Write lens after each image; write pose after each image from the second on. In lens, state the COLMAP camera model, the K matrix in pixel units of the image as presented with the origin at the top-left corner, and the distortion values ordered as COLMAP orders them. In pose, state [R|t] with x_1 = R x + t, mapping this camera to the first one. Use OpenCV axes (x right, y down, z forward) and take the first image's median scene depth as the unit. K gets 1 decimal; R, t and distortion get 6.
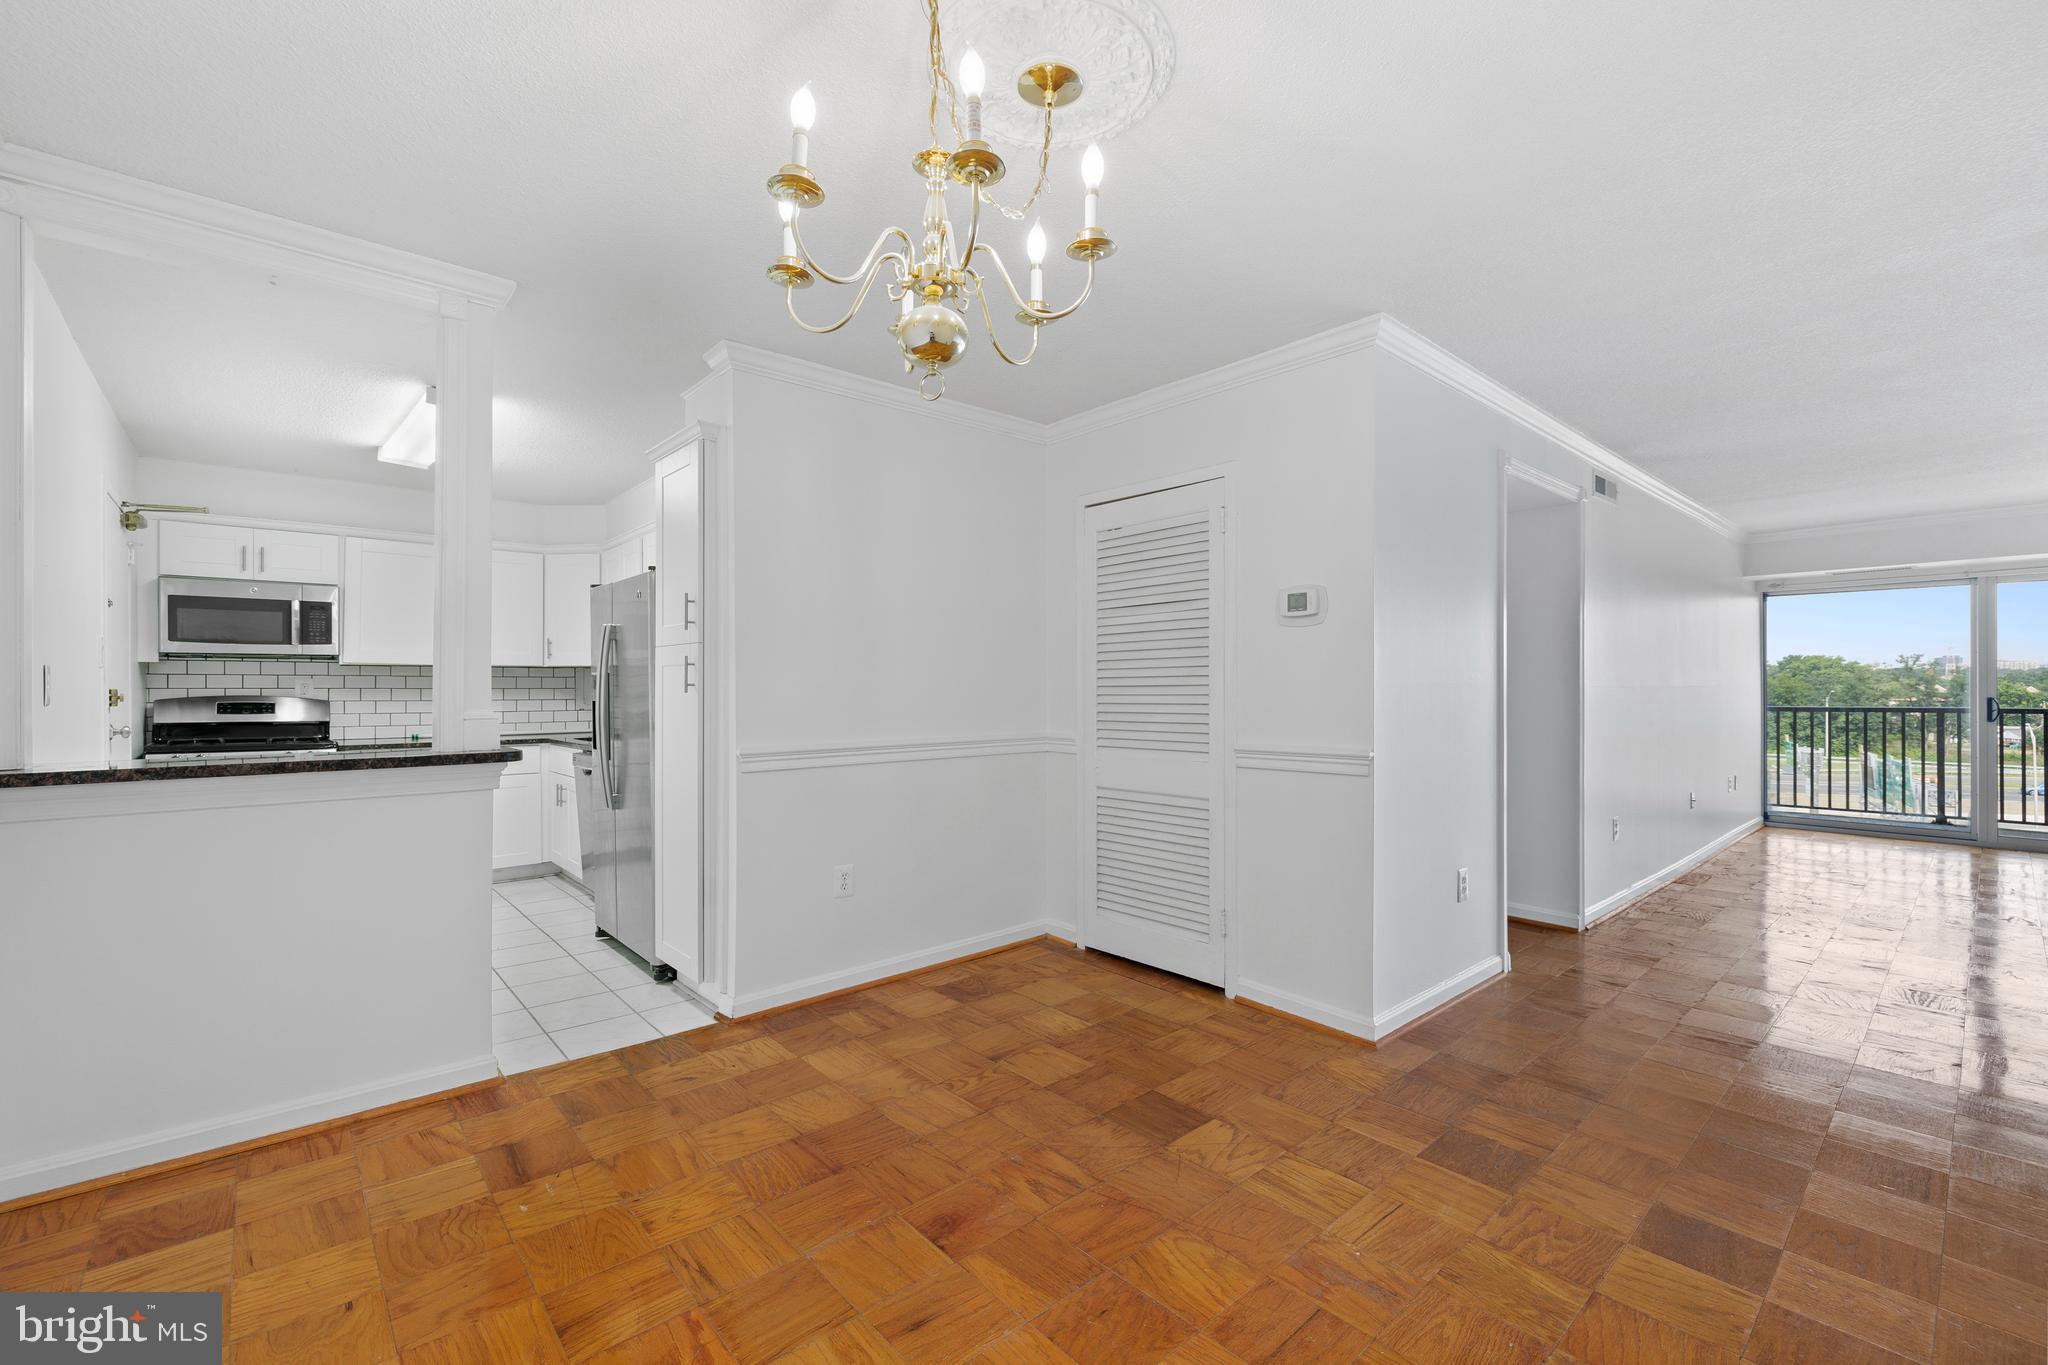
lens RADIAL K [[858.0, 0, 1025.8], [0, 858.0, 688.6], [0, 0, 1]] dist [0.001117, -0.000319]
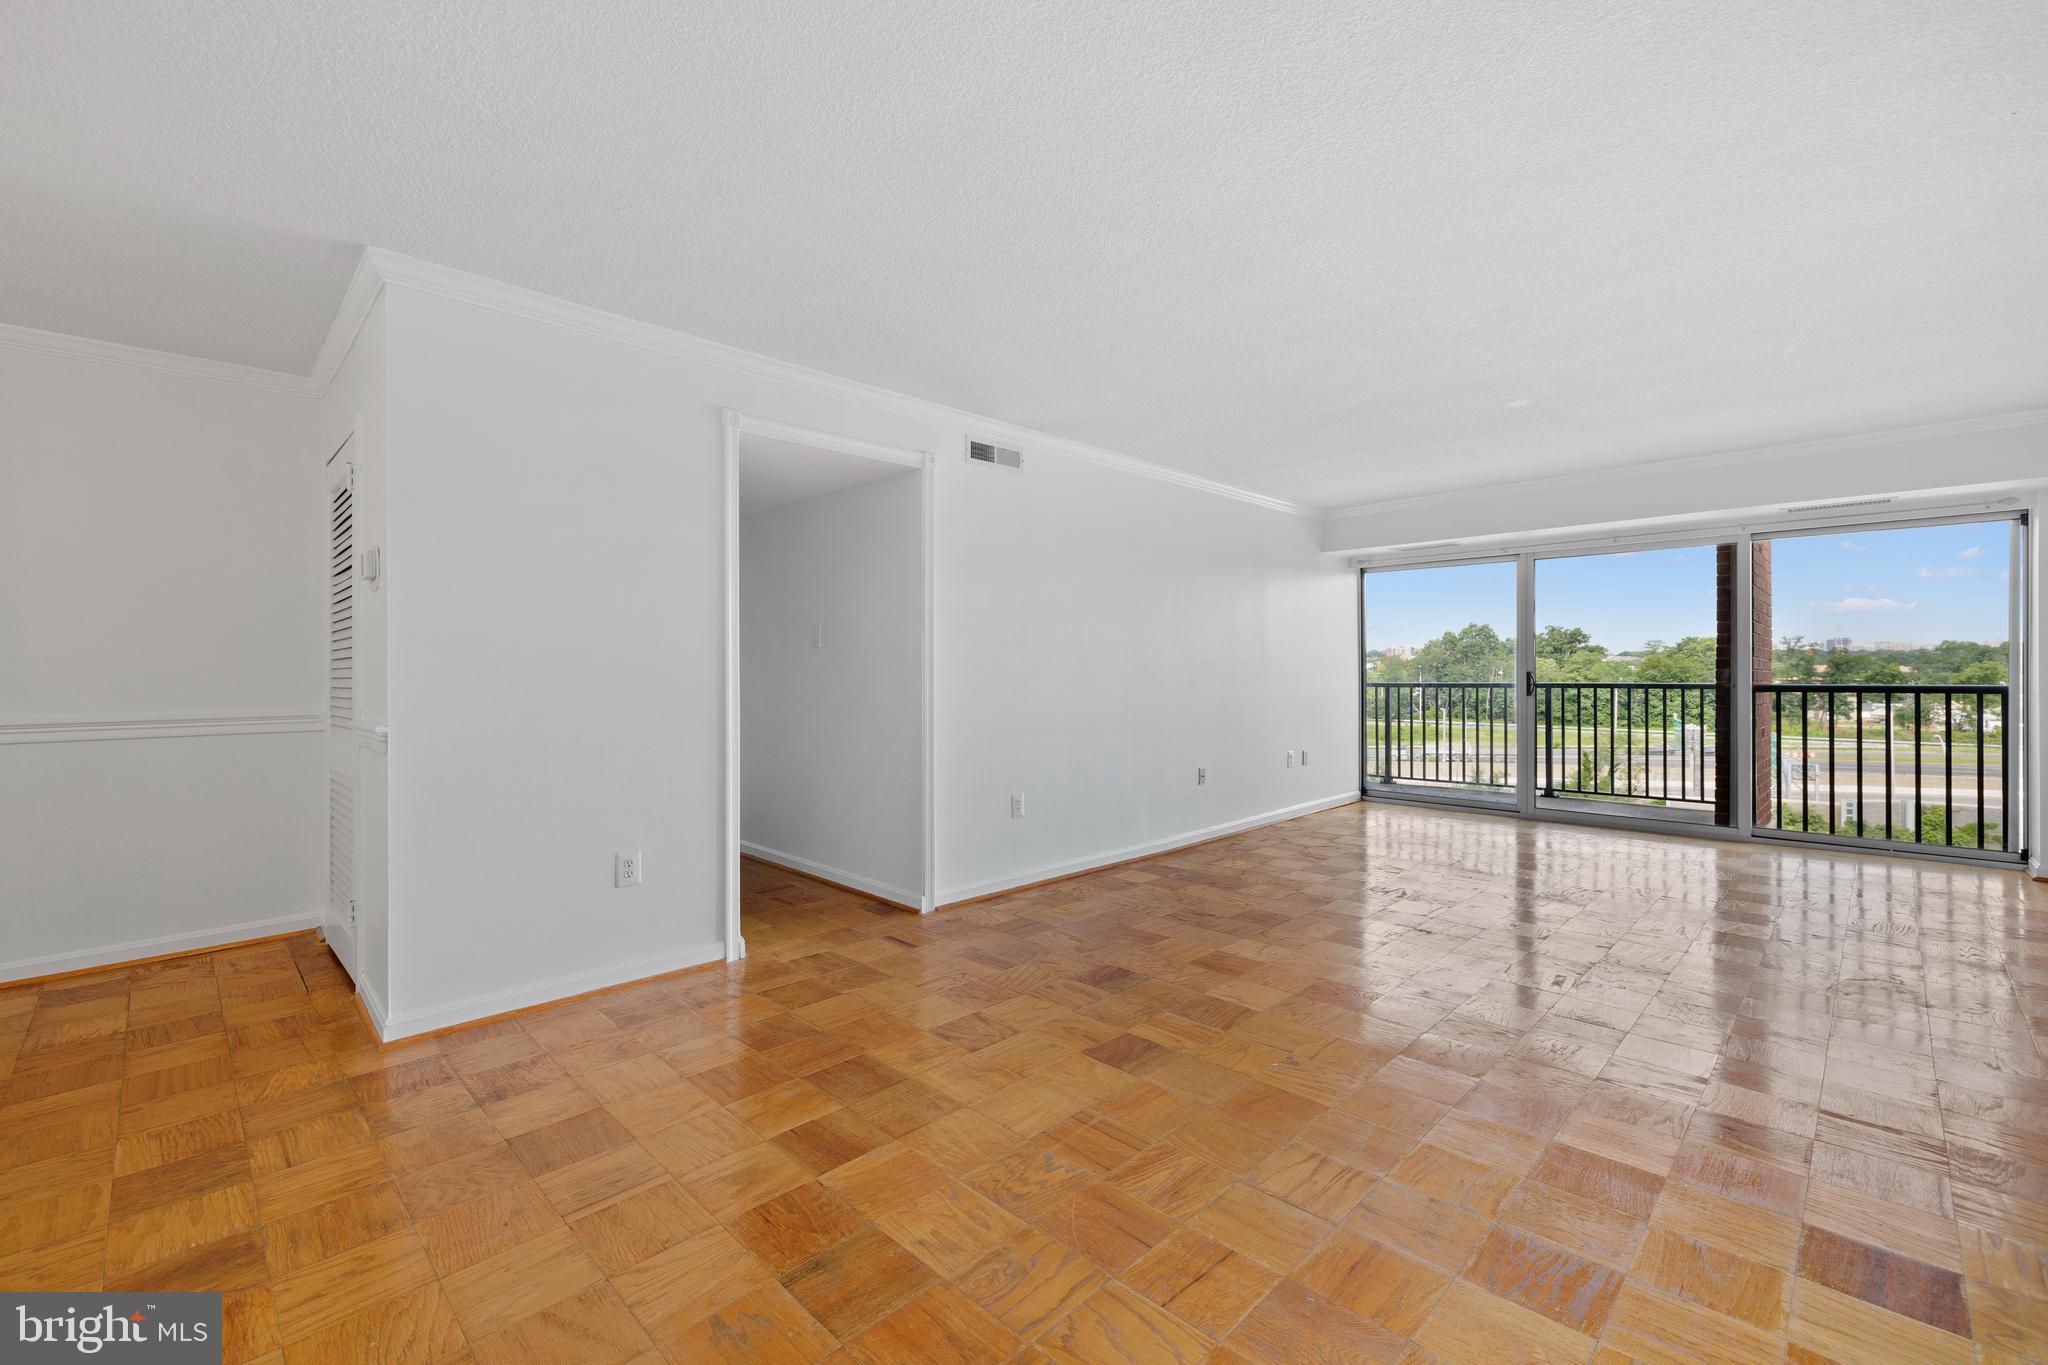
lens RADIAL K [[858.0, 0, 1017.3], [0, 858.0, 670.4], [0, 0, 1]] dist [0.001117, -0.000319]
pose [[0.998019, -0.002803, 0.062851, 0.443056], [0.002825, 0.999996, -0.000265, 0.007083], [-0.062850, 0.000442, 0.998023, 0.018456]]
